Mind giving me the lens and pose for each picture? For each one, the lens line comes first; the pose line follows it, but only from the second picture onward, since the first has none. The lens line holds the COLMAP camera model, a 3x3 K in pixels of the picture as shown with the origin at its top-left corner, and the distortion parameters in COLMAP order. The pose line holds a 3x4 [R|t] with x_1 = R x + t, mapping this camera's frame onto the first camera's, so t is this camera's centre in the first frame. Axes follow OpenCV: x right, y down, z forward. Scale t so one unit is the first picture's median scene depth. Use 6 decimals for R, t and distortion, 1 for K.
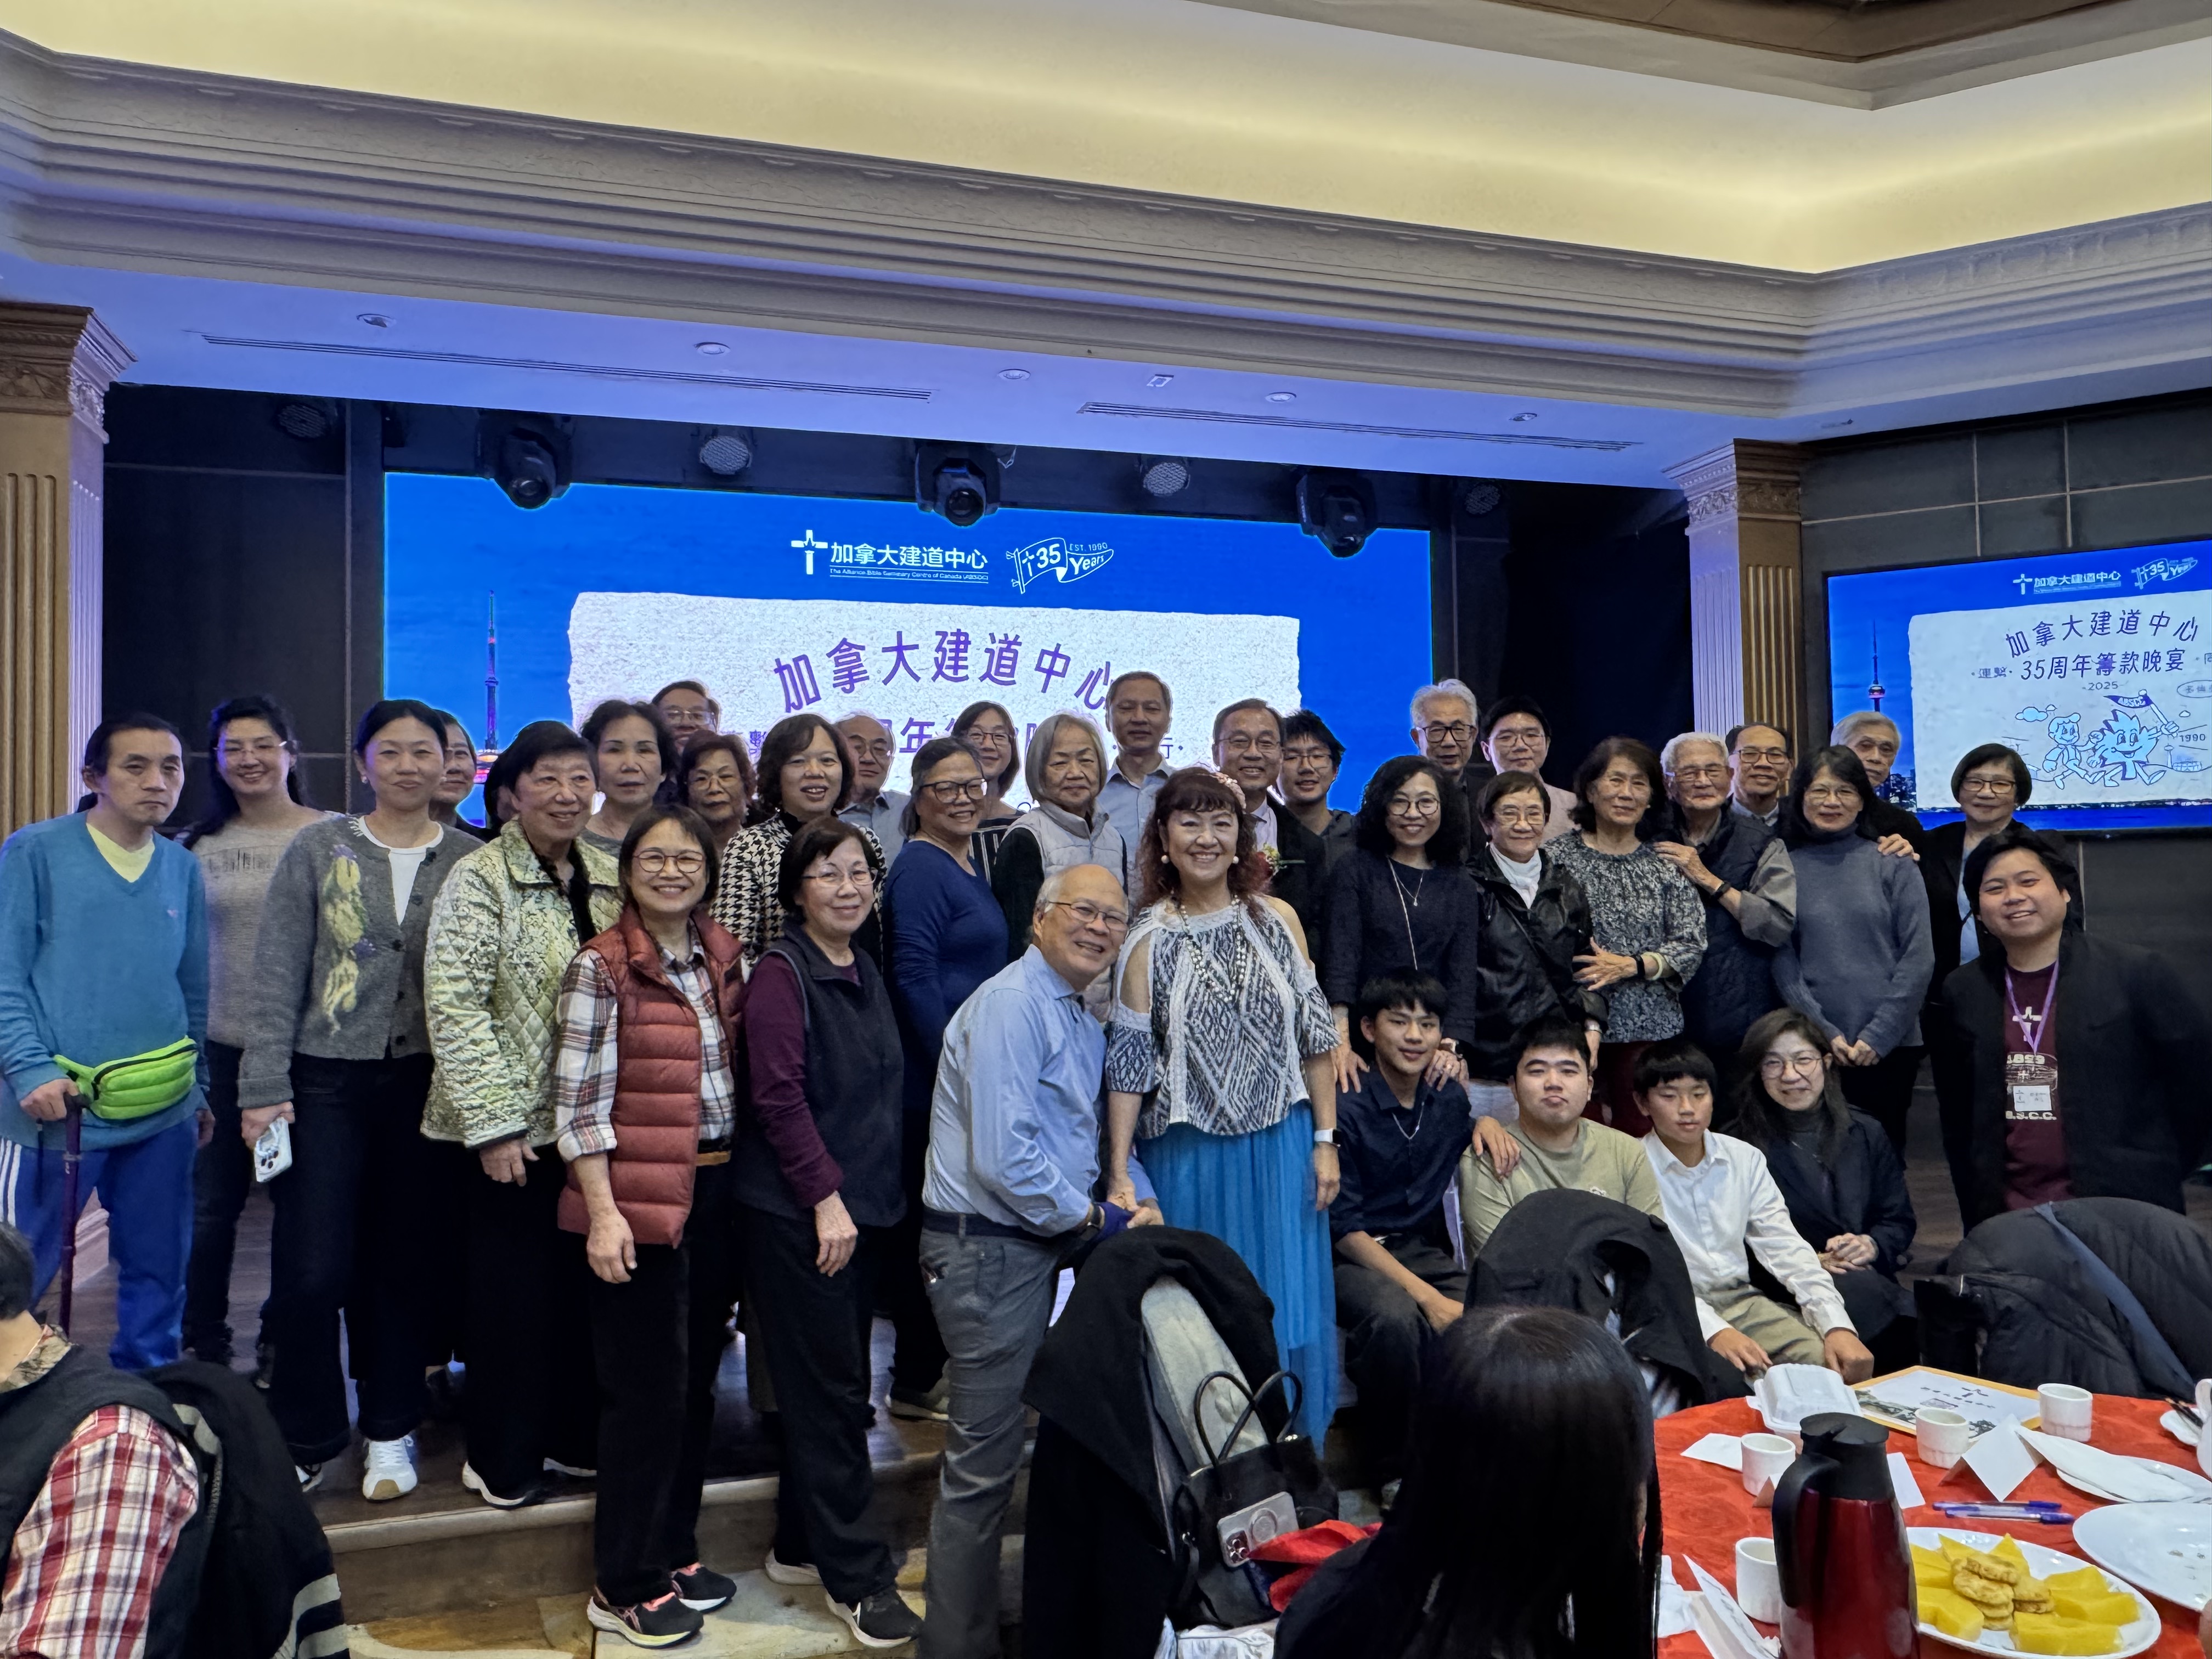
lens RADIAL K [[1522.9, 0, 1106.0], [0, 1522.9, 829.5], [0, 0, 1]] dist [0.001488, 0.000046]
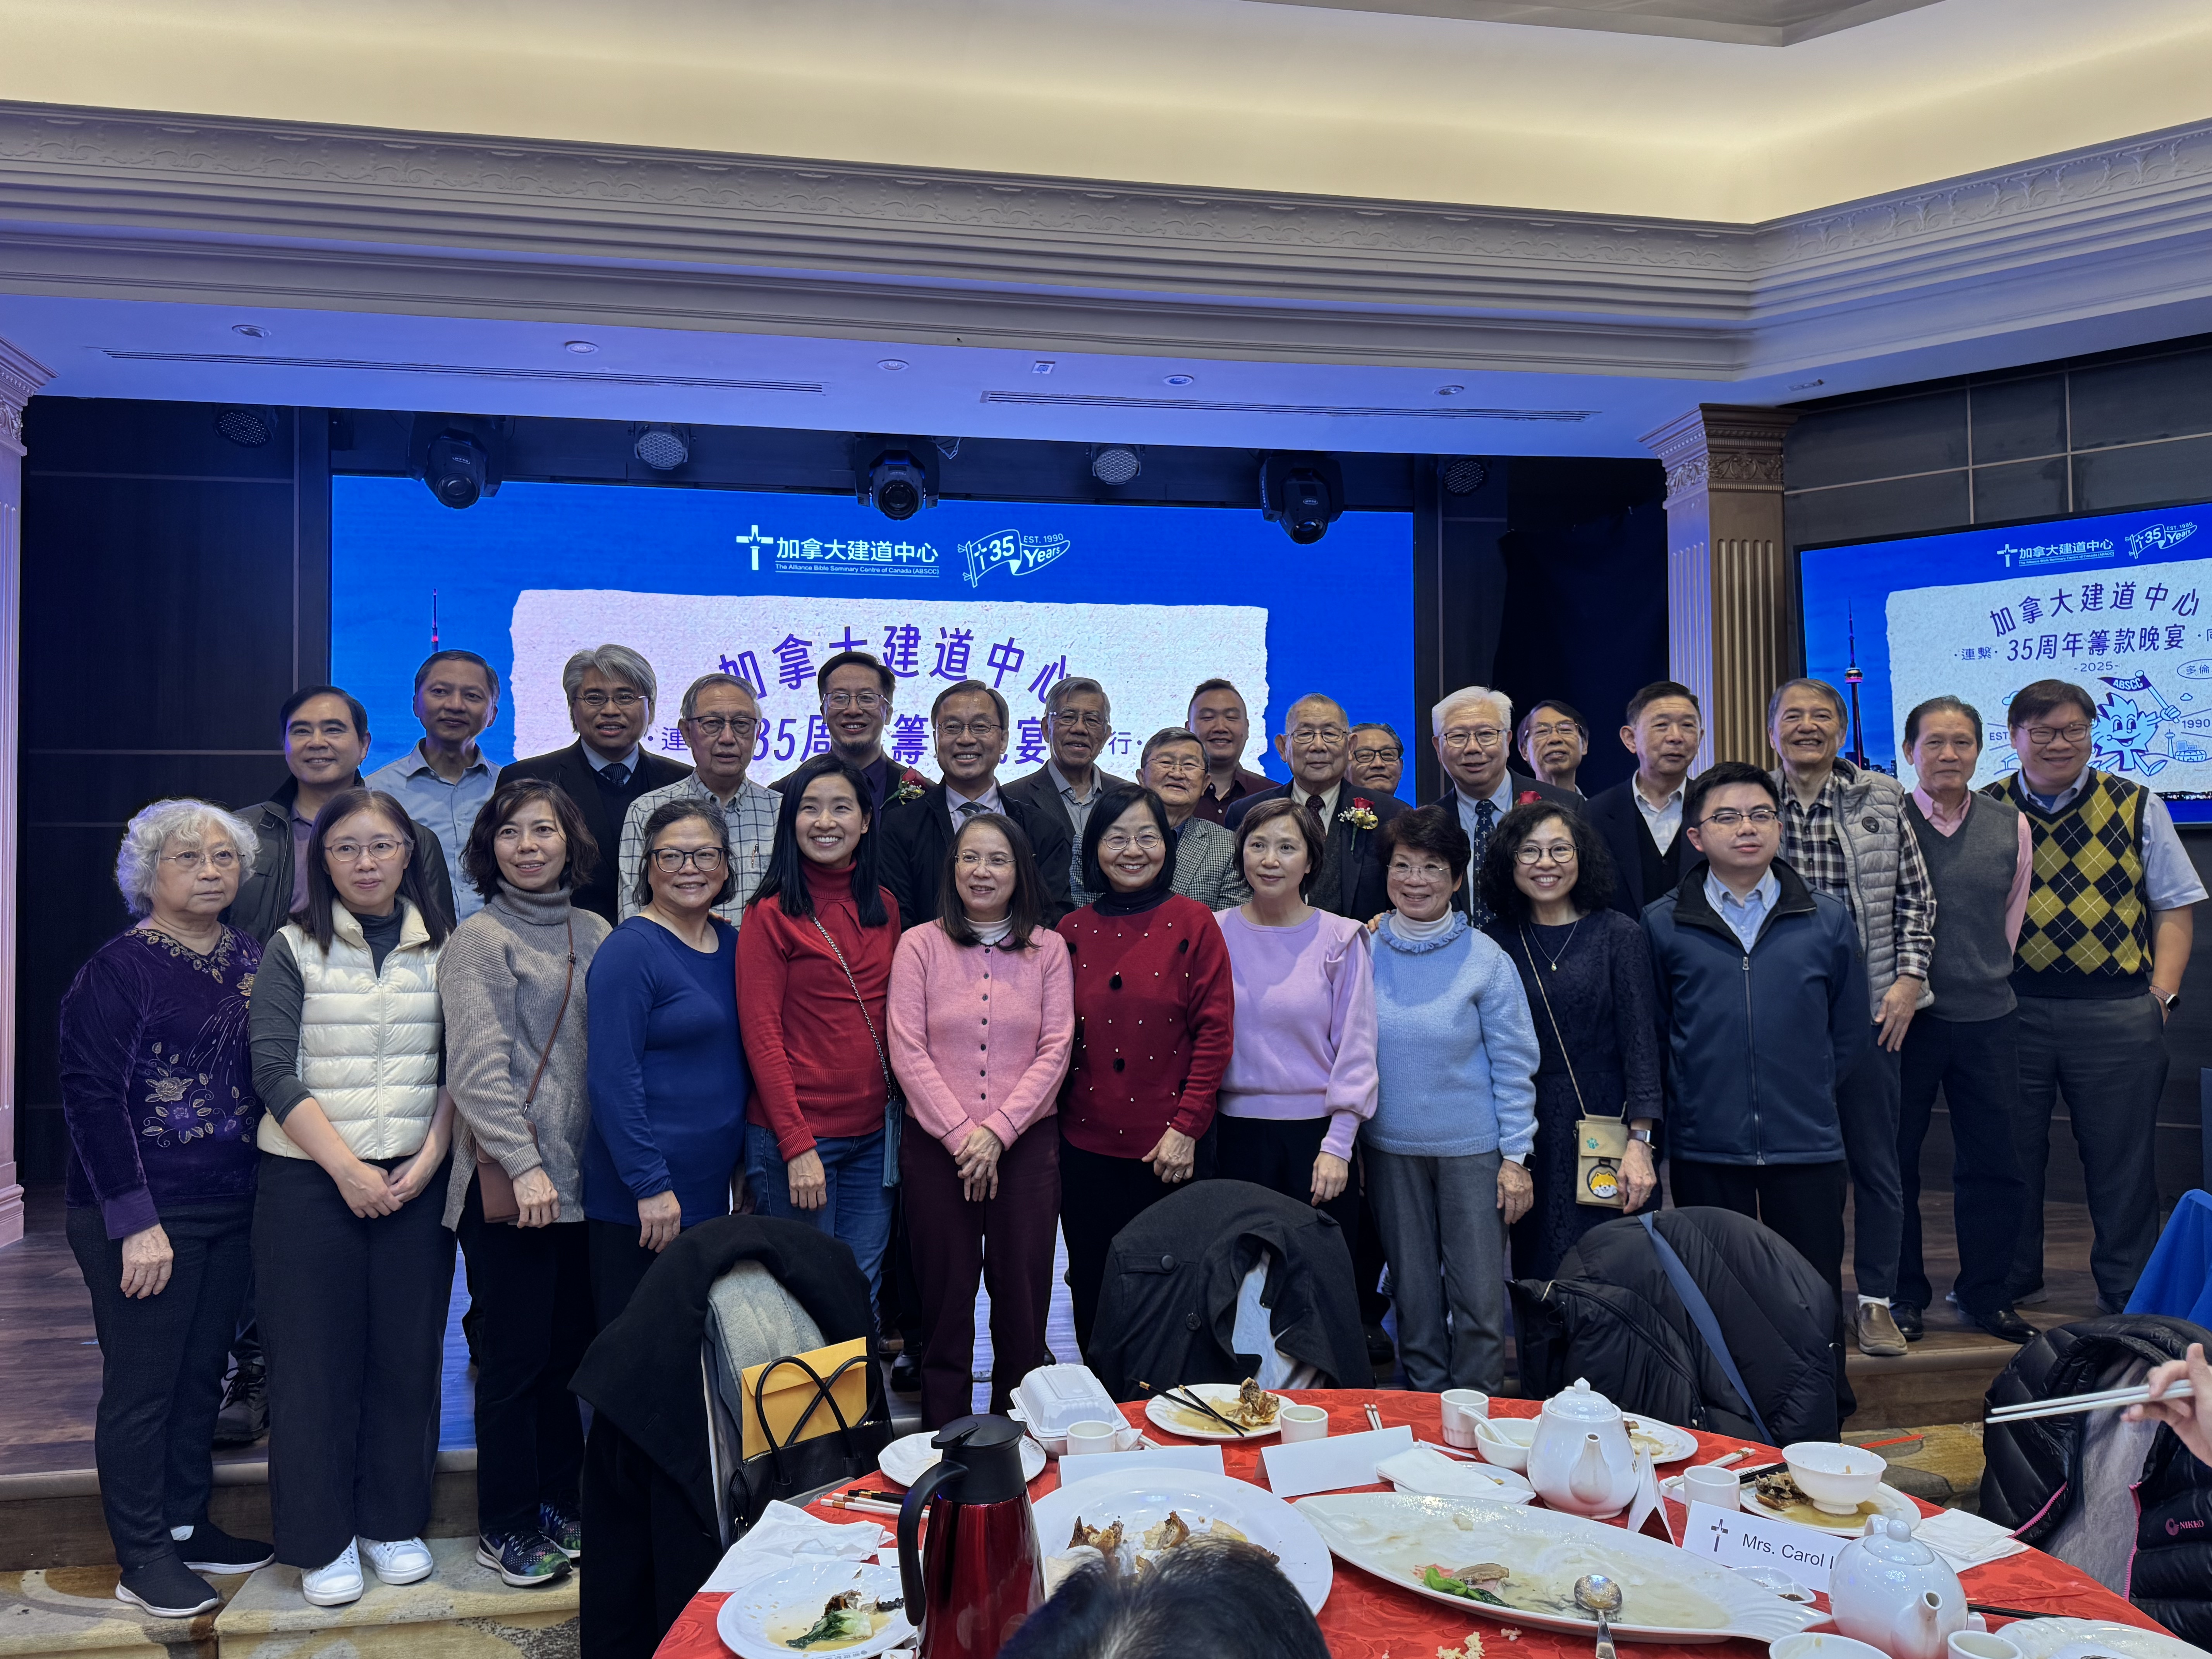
lens RADIAL K [[1585.0, 0, 1126.9], [0, 1585.0, 841.4], [0, 0, 1]] dist [0.104825, -0.136437]
pose [[0.993039, 0.002667, -0.117752, 0.185033], [-0.001947, 0.999979, 0.006224, 0.003865], [0.117766, -0.005951, 0.993023, -0.016066]]
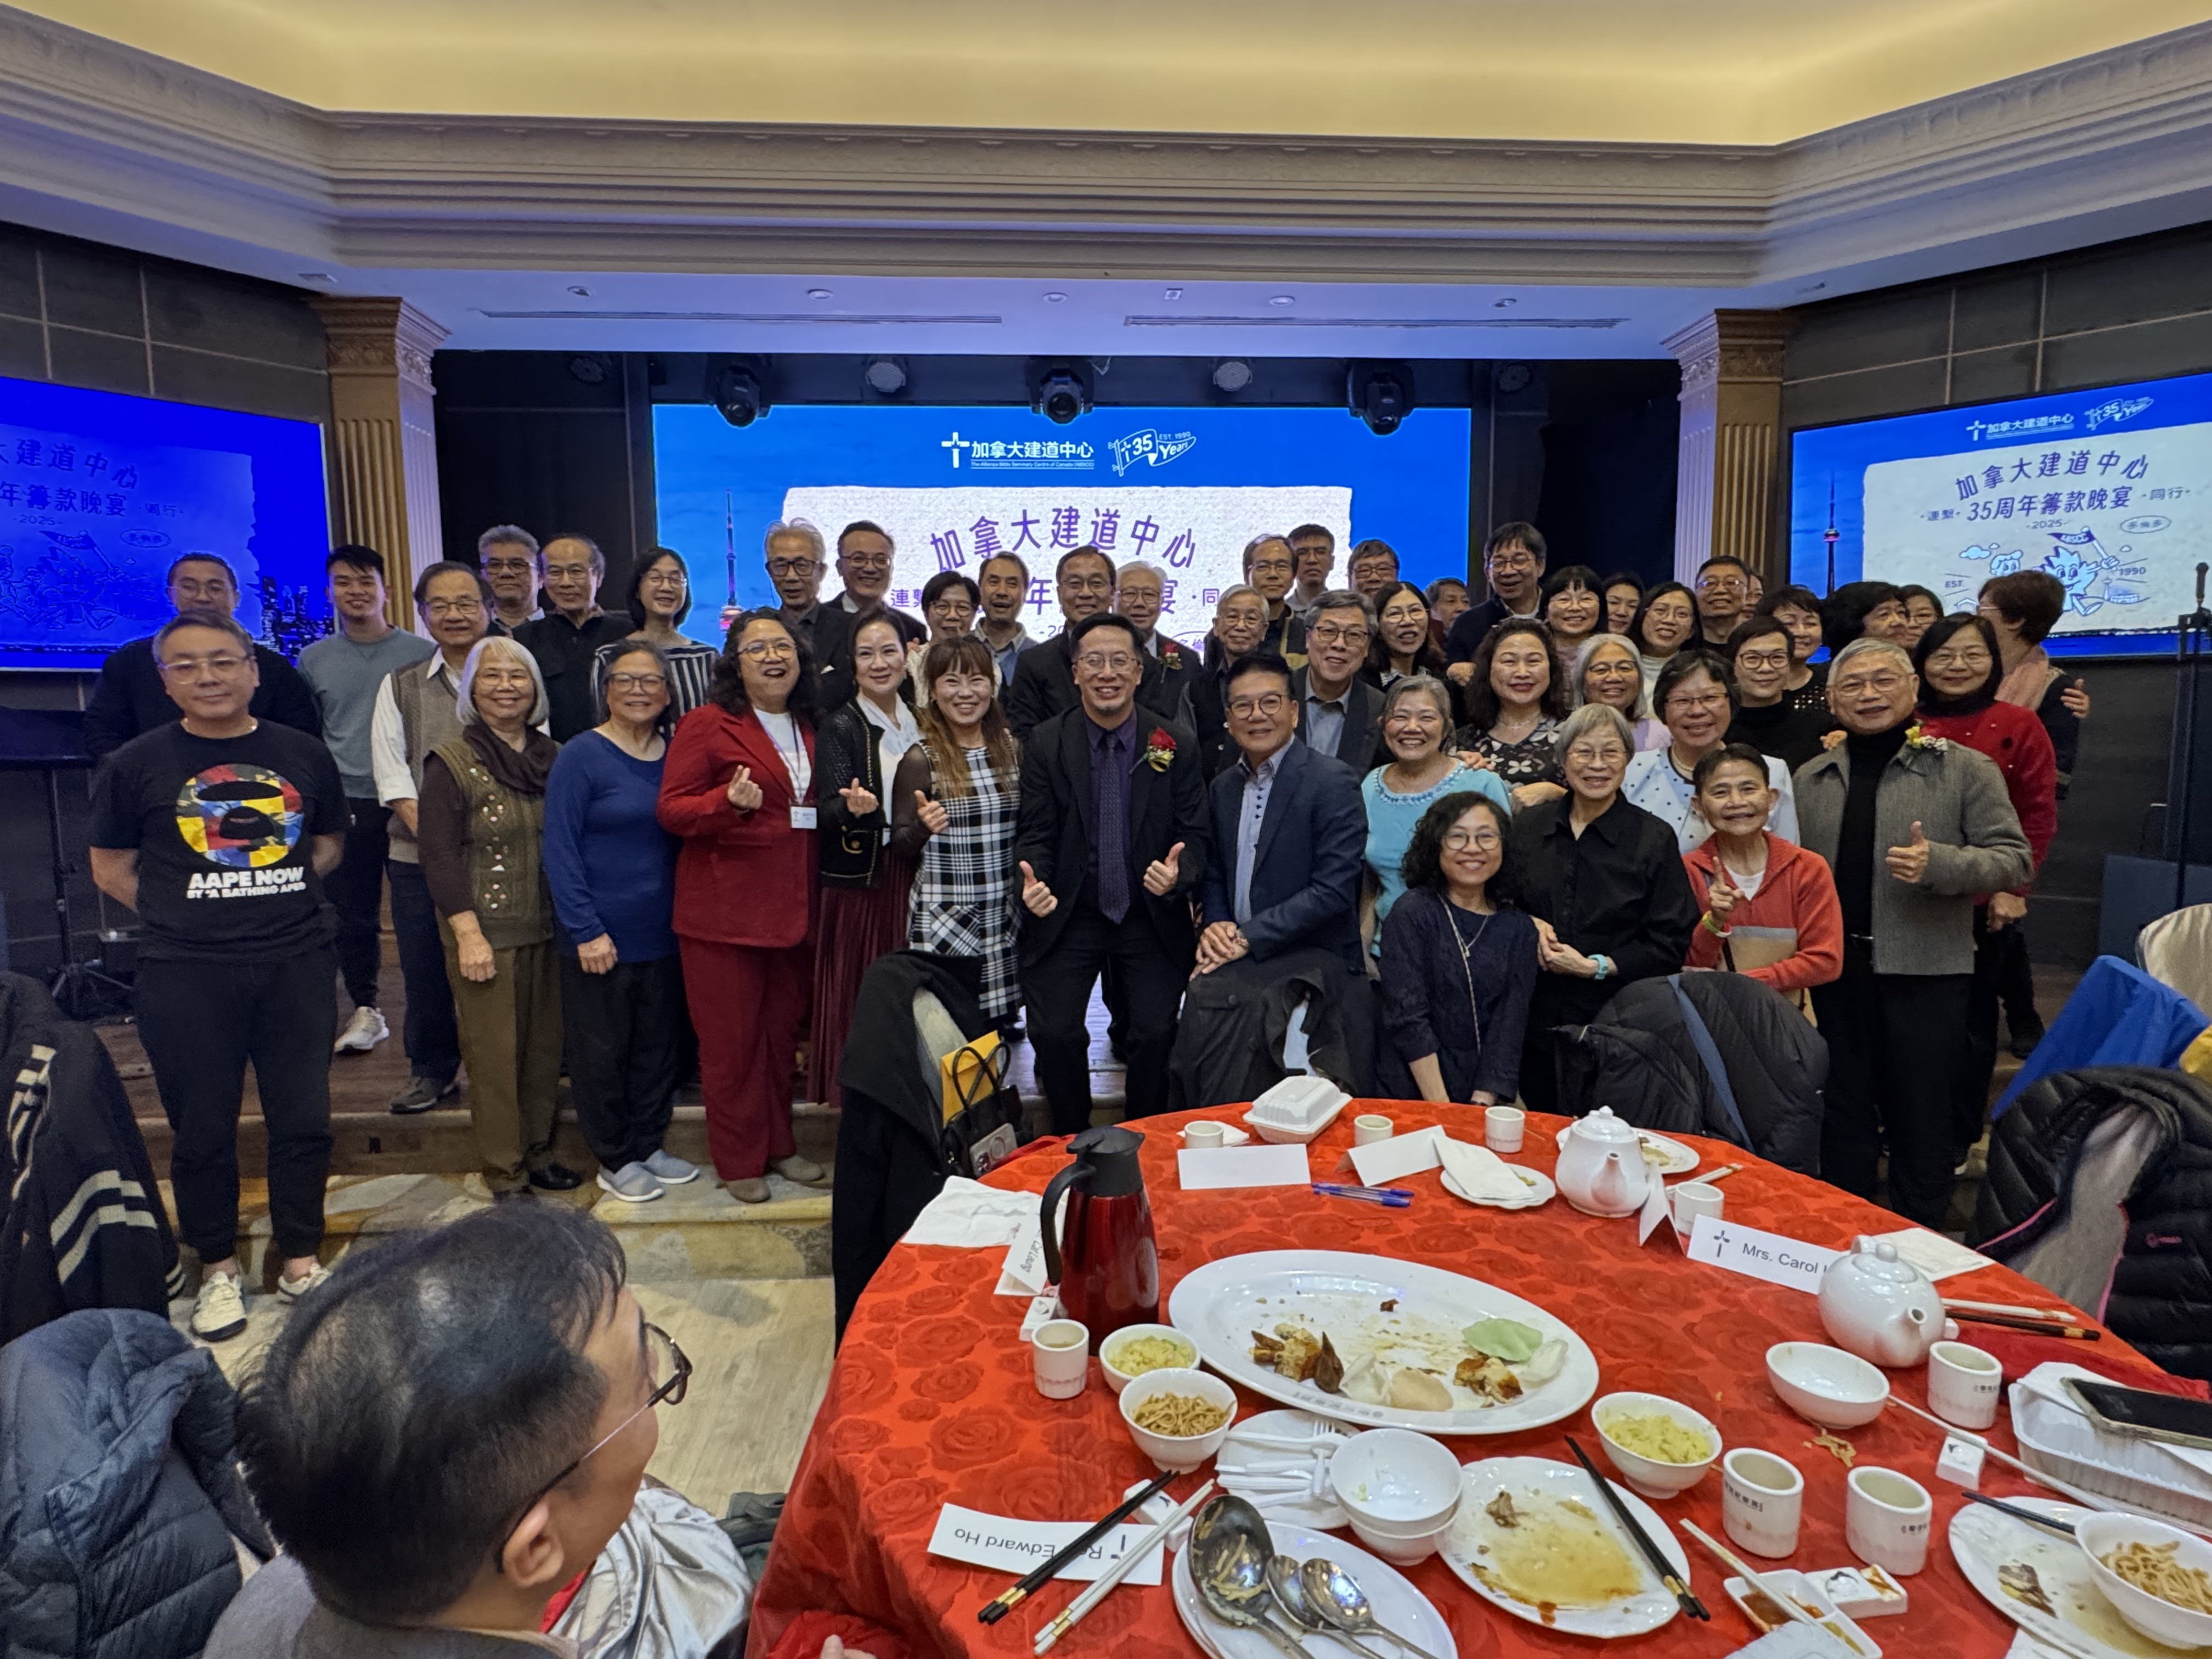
lens RADIAL K [[1160.3, 0, 1106.0], [0, 1160.3, 829.5], [0, 0, 1]] dist [-0.000391, 0.000046]
pose [[0.974176, 0.028195, -0.224021, 0.178651], [0.003340, 0.990265, 0.139156, 0.003979], [0.225763, -0.136311, 0.964599, 0.017747]]
